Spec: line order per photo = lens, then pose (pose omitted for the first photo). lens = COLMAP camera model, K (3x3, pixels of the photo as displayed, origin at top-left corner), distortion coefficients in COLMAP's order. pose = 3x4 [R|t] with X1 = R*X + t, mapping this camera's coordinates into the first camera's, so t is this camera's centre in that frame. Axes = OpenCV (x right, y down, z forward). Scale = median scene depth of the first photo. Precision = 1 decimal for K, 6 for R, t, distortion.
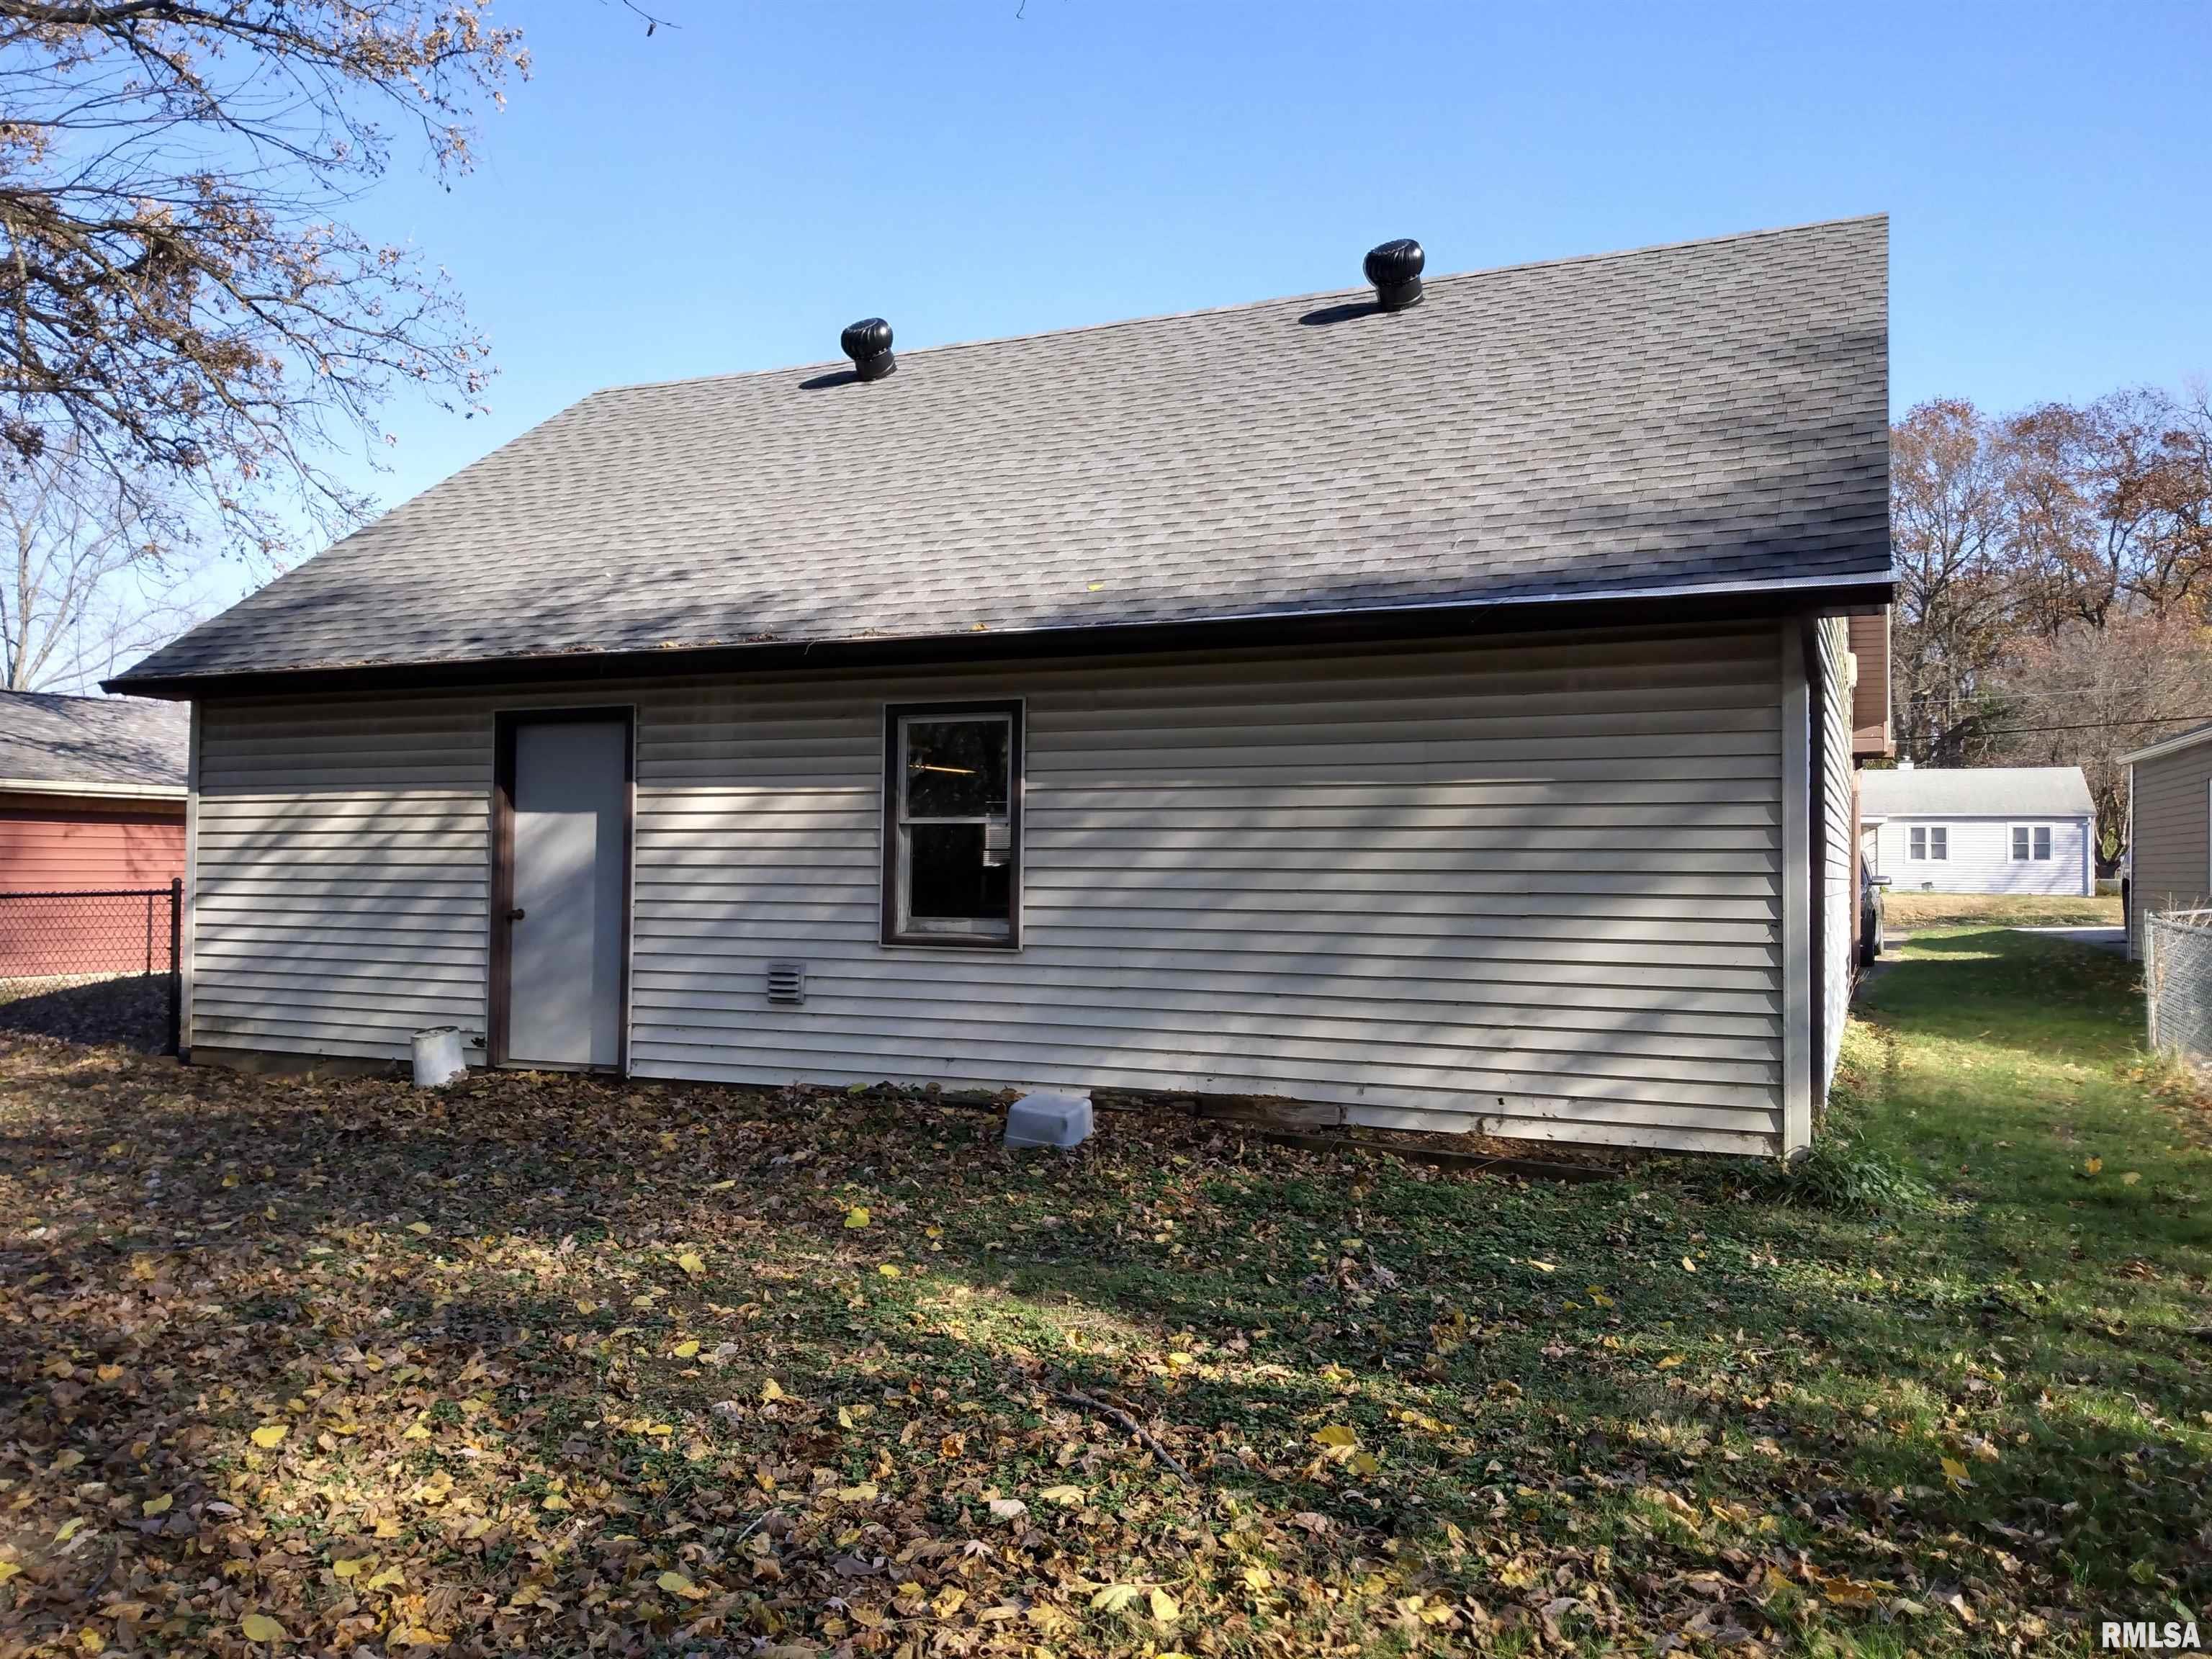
lens RADIAL K [[1708.4, 0, 1104.0], [0, 1708.4, 833.9], [0, 0, 1]] dist [0.039365, -0.078547]
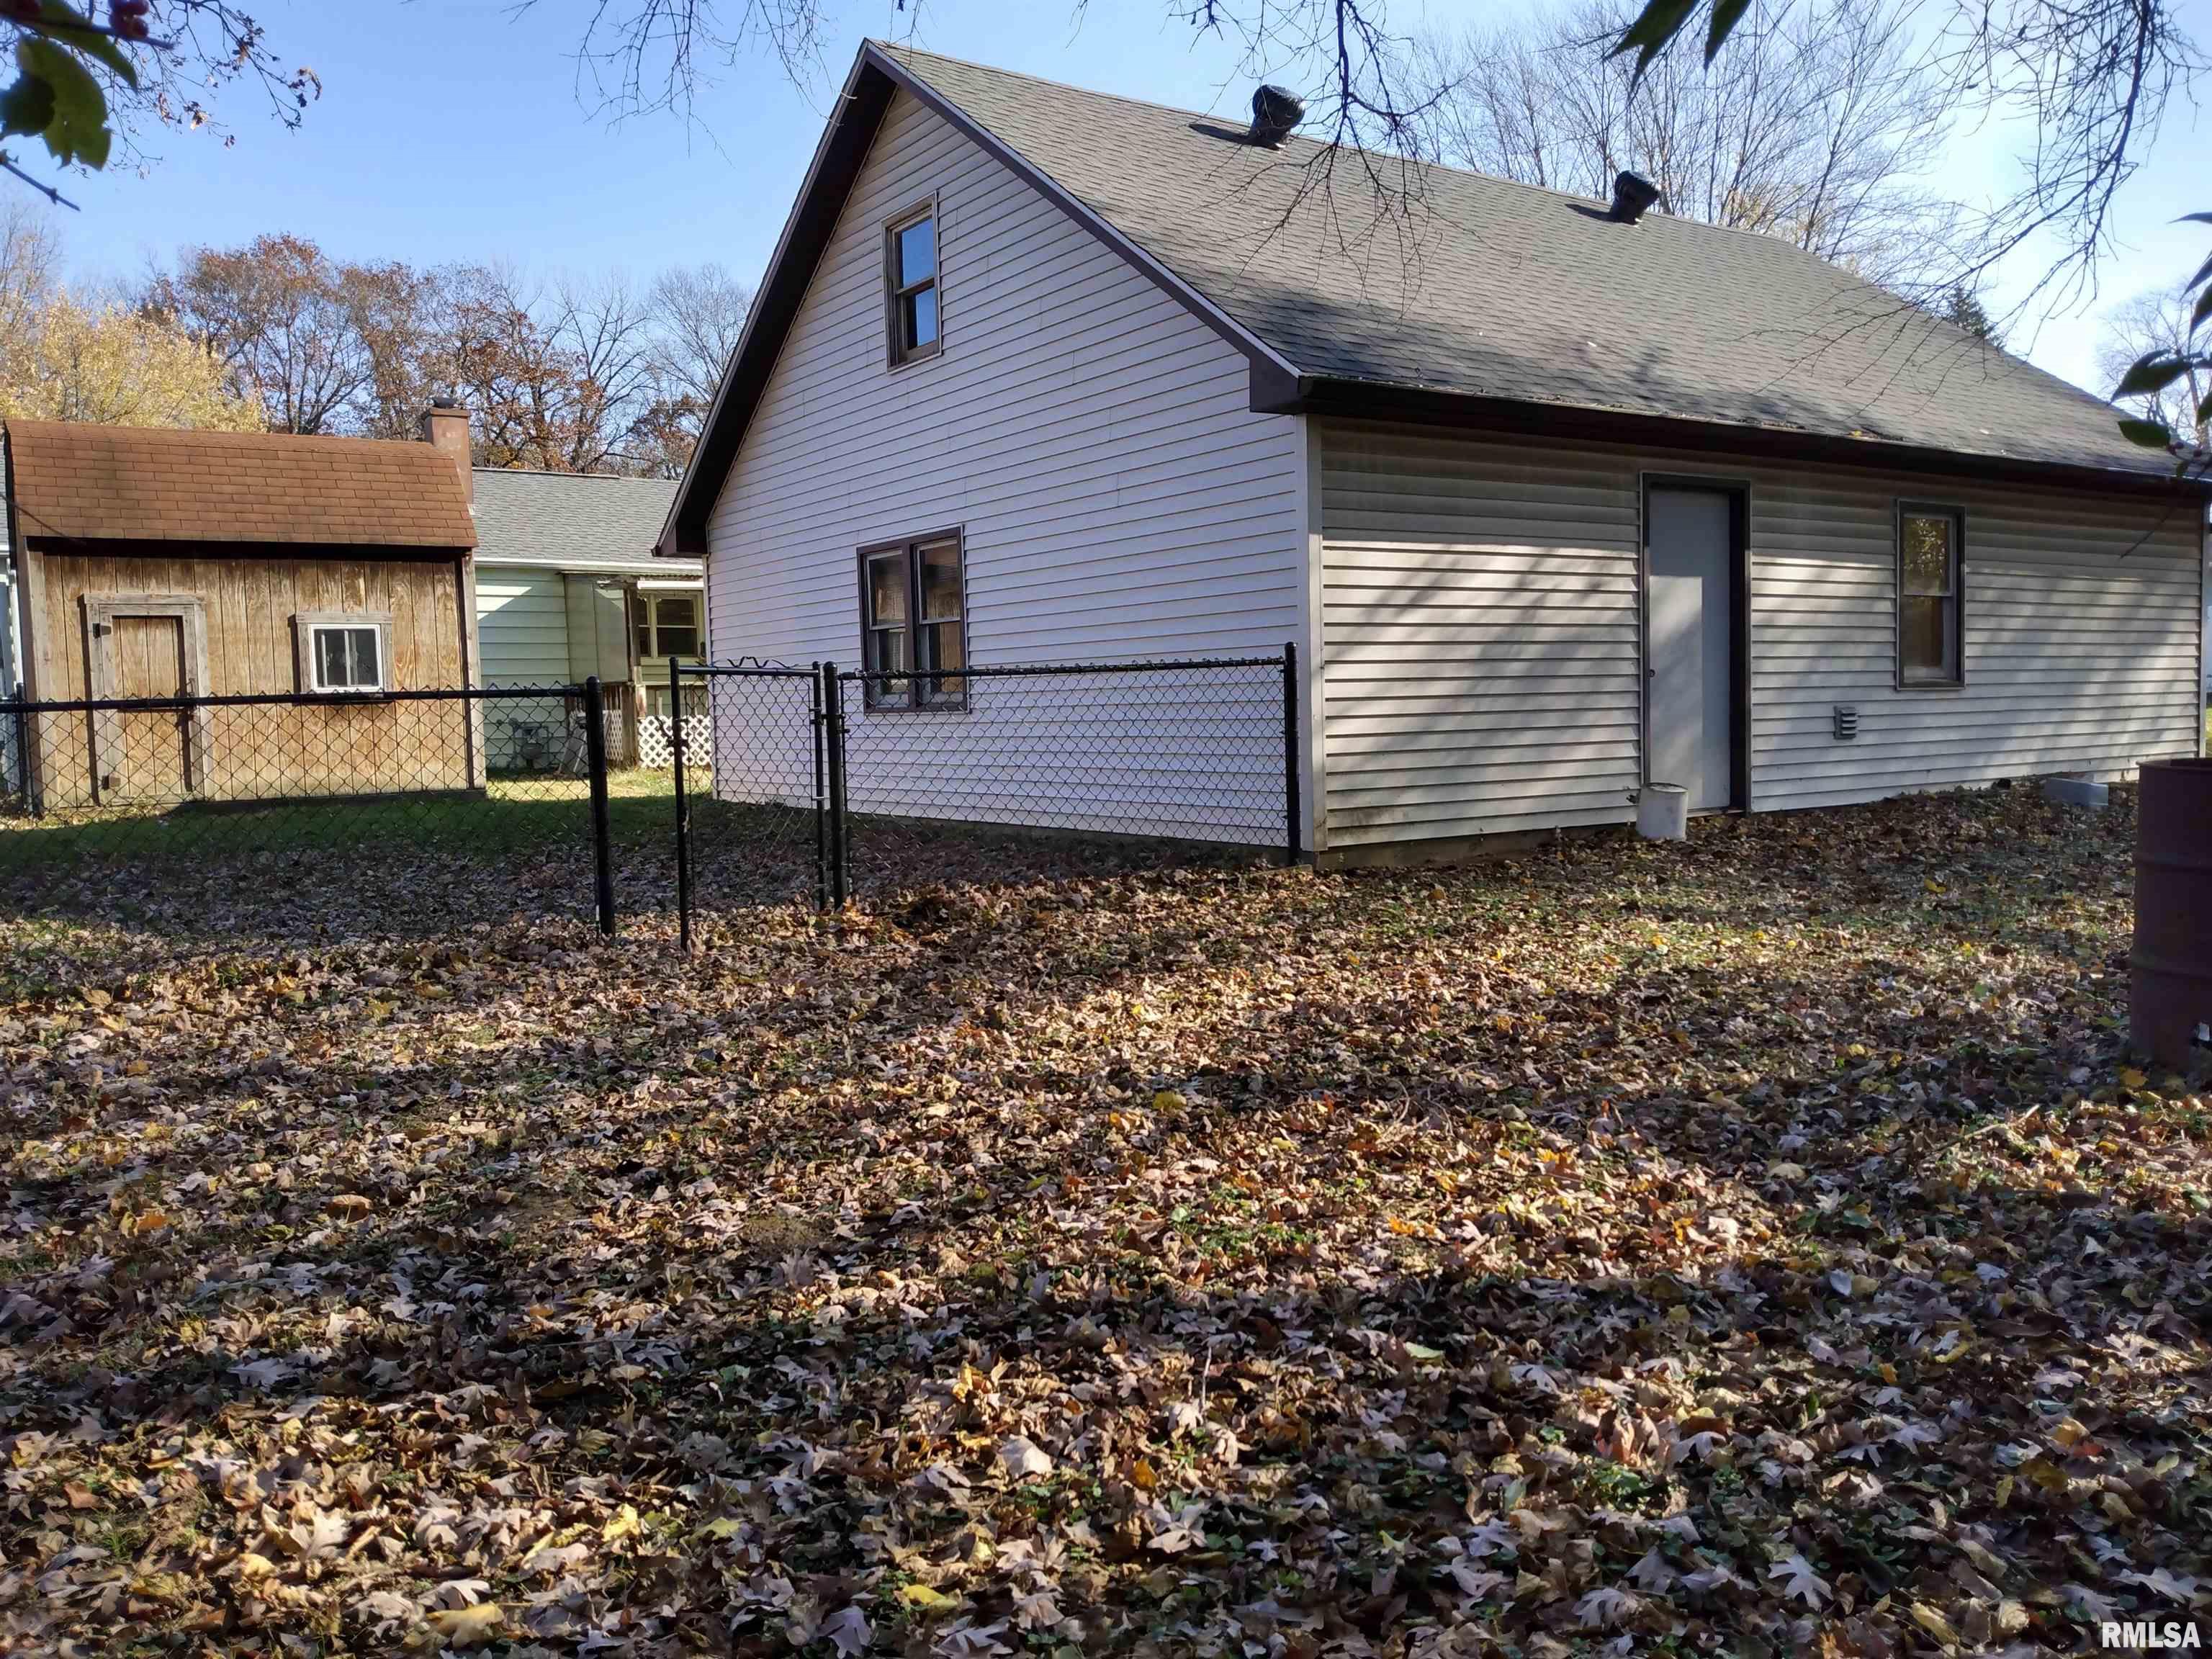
lens RADIAL K [[1708.4, 0, 1100.9], [0, 1708.4, 826.4], [0, 0, 1]] dist [0.039365, -0.078547]
pose [[0.554817, -0.078126, 0.828296, -1.387674], [0.009691, 0.996121, 0.087464, 0.044902], [-0.831916, -0.040500, 0.553421, 0.698753]]
